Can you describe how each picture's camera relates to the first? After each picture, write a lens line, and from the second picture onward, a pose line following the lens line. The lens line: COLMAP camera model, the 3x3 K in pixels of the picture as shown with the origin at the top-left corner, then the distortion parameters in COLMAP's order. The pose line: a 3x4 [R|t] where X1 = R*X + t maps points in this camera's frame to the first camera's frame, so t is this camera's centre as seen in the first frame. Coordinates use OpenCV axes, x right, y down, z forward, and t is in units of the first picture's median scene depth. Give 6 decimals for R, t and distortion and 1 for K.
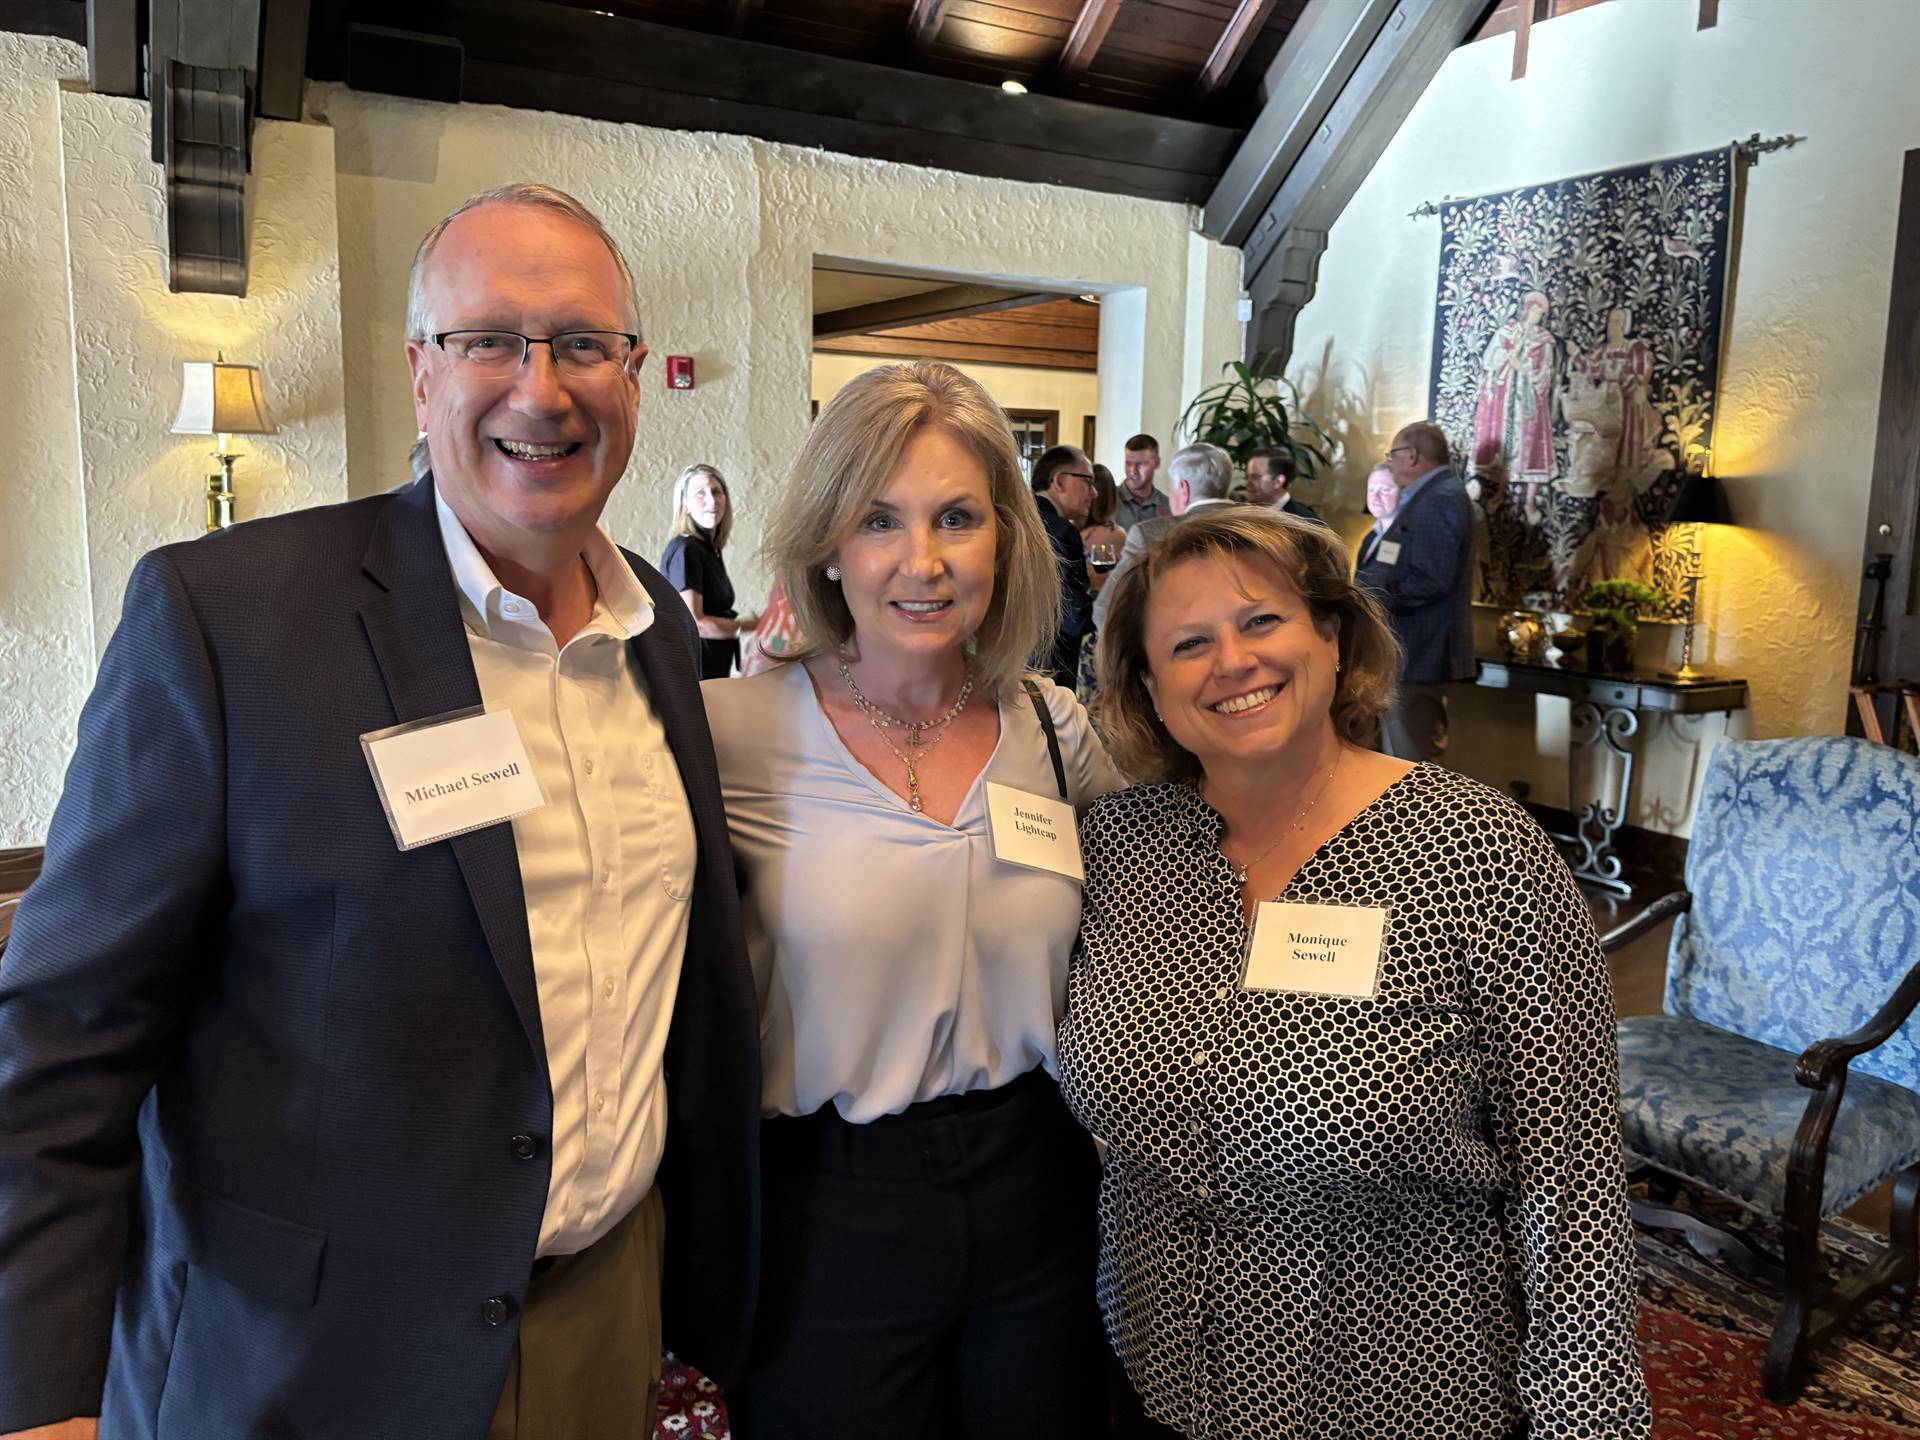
lens RADIAL K [[1379.1, 0, 960.0], [0, 1379.1, 720.0], [0, 0, 1]] dist [0.001429, -0.029326]
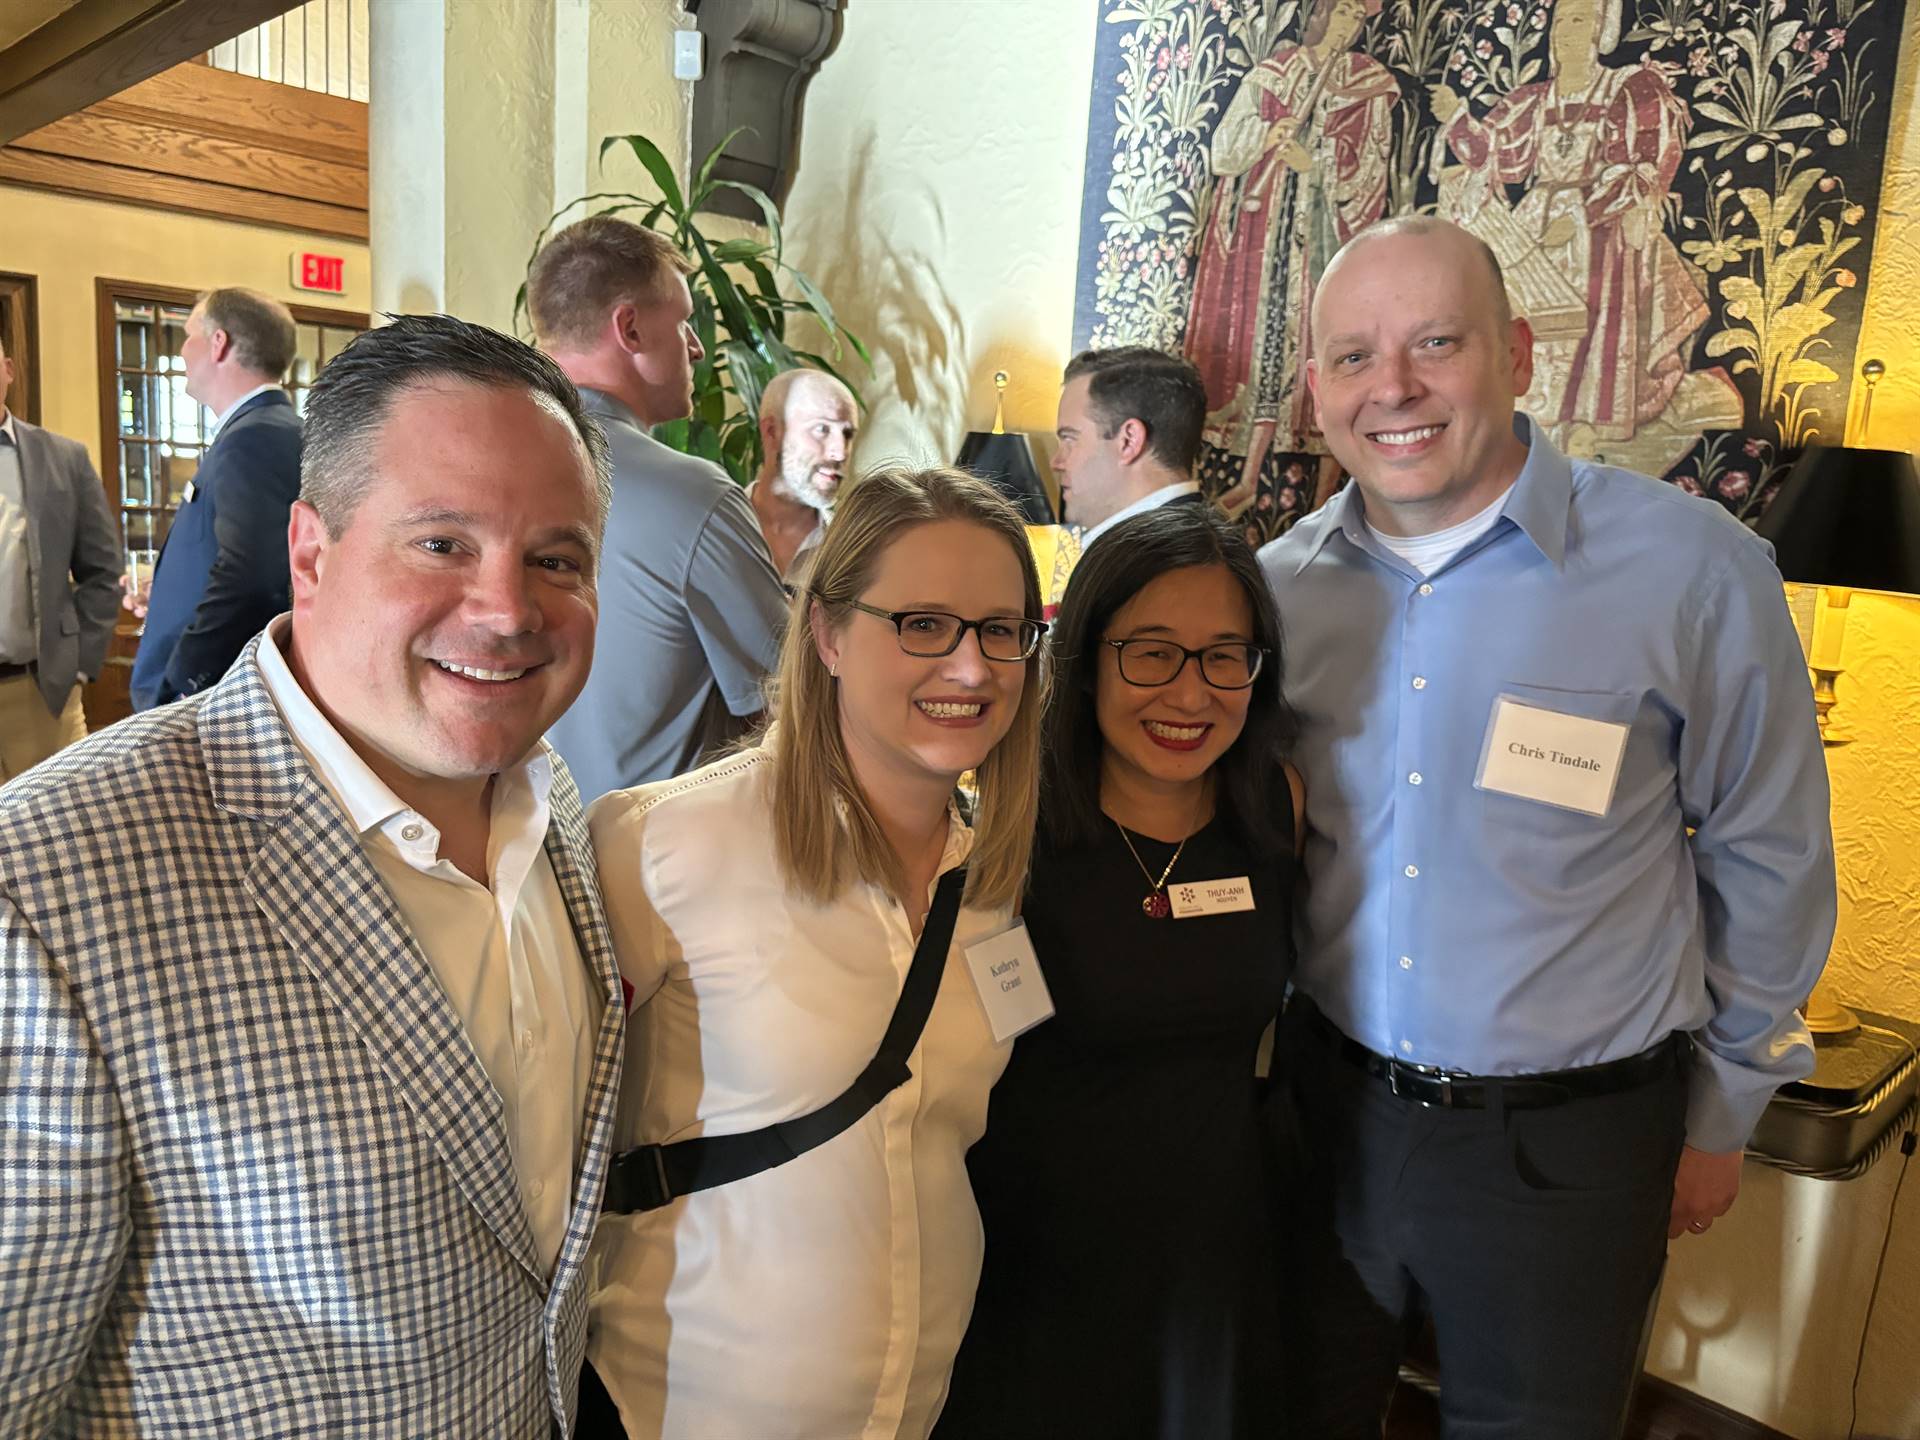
lens RADIAL K [[1379.1, 0, 960.0], [0, 1379.1, 720.0], [0, 0, 1]] dist [0.001429, -0.029326]
pose [[0.967177, 0.005414, 0.254045, 0.225445], [-0.005165, 0.999985, -0.001643, -0.101708], [-0.254050, 0.000277, 0.967191, 0.684118]]
